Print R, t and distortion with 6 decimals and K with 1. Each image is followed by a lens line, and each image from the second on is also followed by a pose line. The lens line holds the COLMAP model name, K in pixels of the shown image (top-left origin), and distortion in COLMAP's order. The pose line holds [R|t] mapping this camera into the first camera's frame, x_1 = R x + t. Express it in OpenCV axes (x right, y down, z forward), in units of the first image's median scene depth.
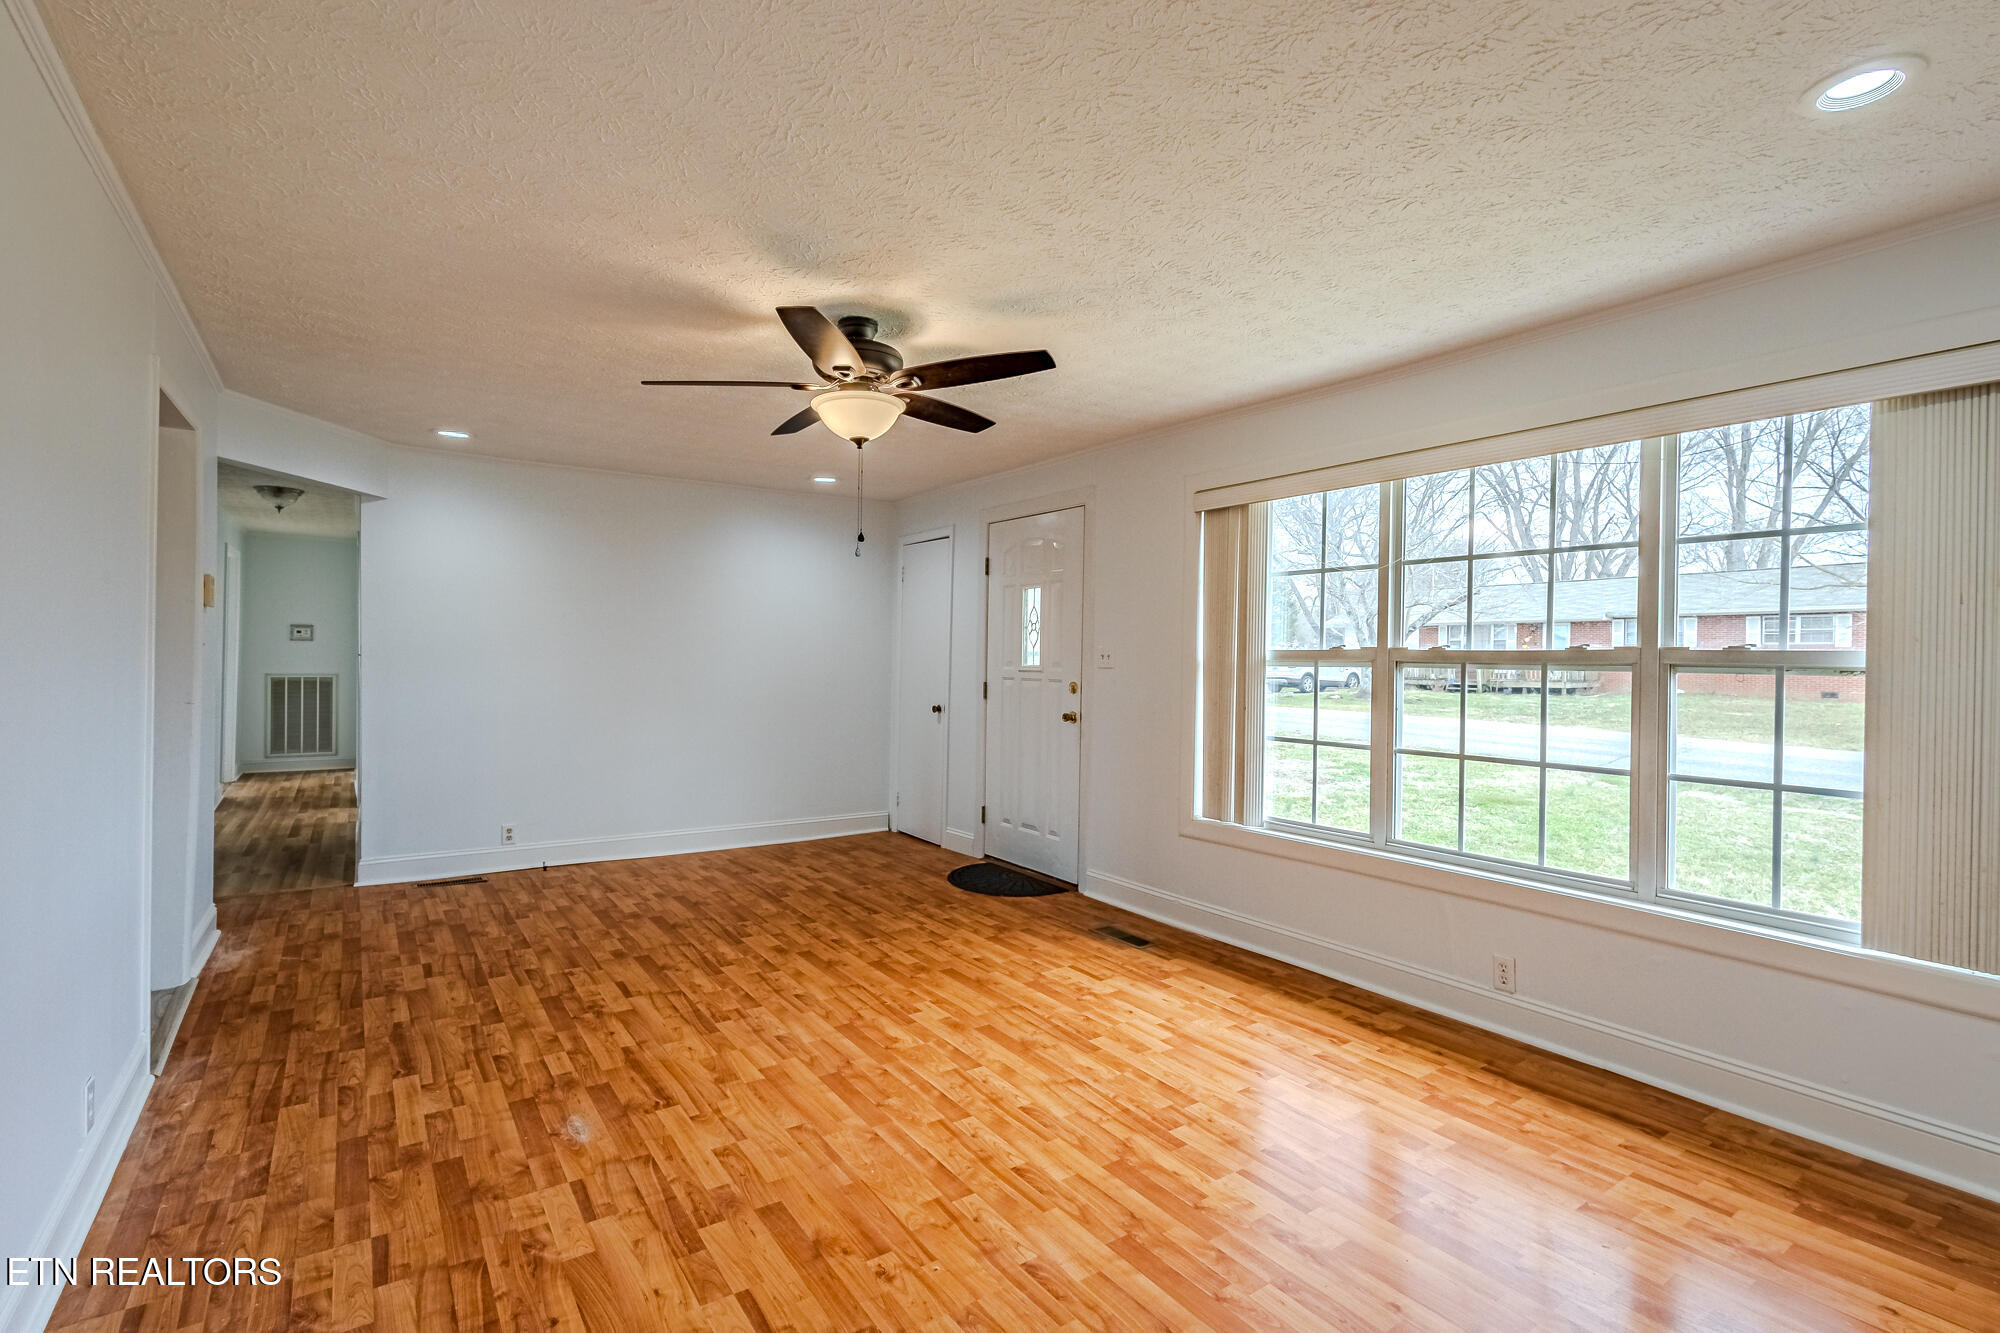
lens RADIAL K [[926.0, 0, 998.6], [0, 926.0, 666.5], [0, 0, 1]] dist [0.012251, -0.001131]
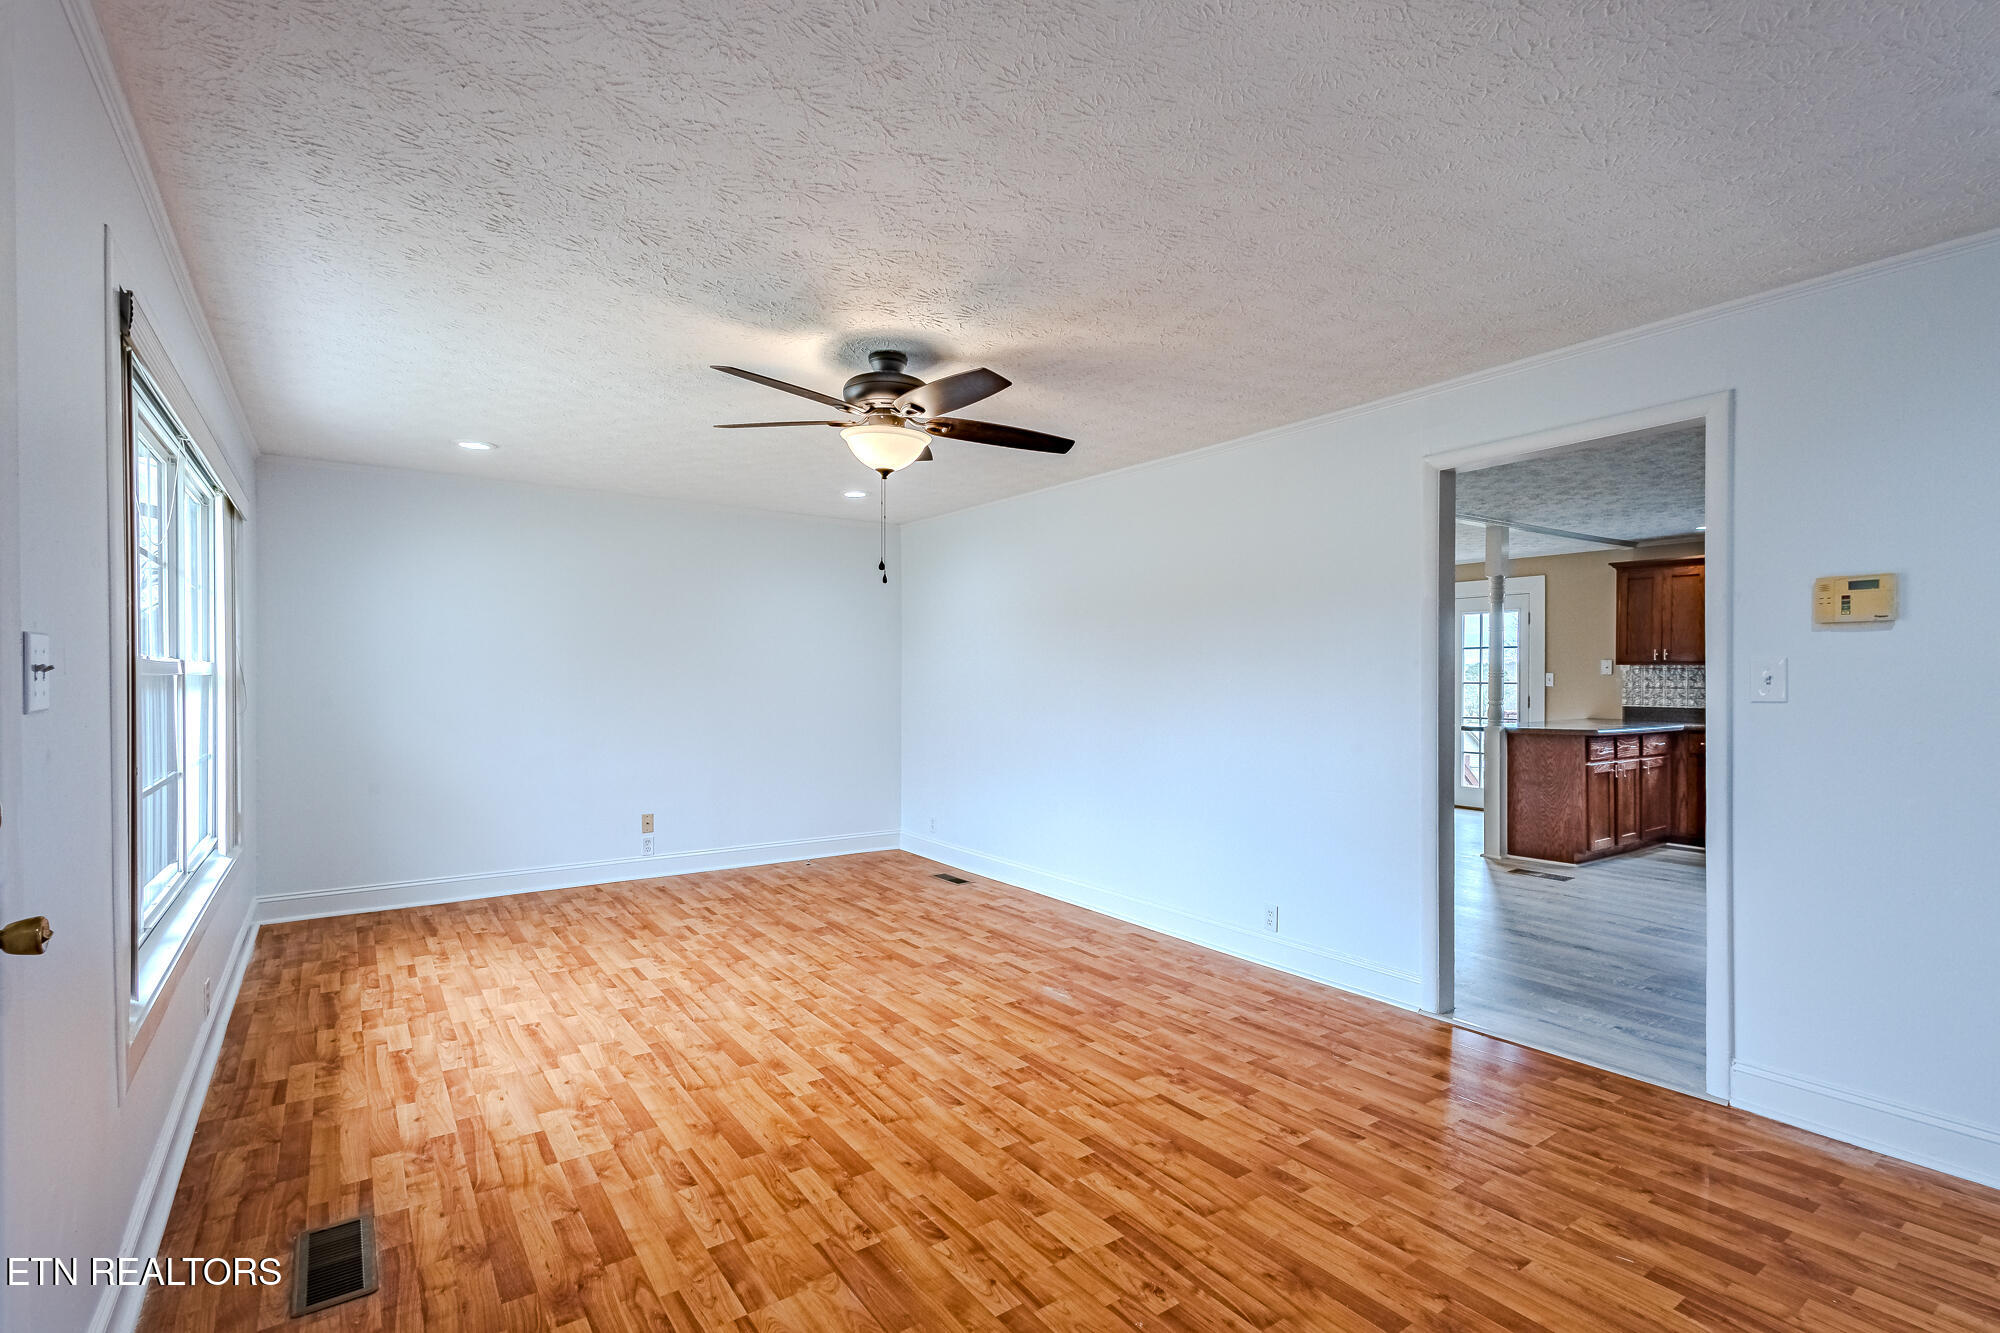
lens RADIAL K [[926.0, 0, 1001.3], [0, 926.0, 673.8], [0, 0, 1]] dist [0.012251, -0.001131]
pose [[-0.999800, -0.015044, -0.013211, -0.250836], [-0.015121, 0.999869, 0.005693, -0.022915], [0.013124, 0.005892, -0.999897, 1.898584]]
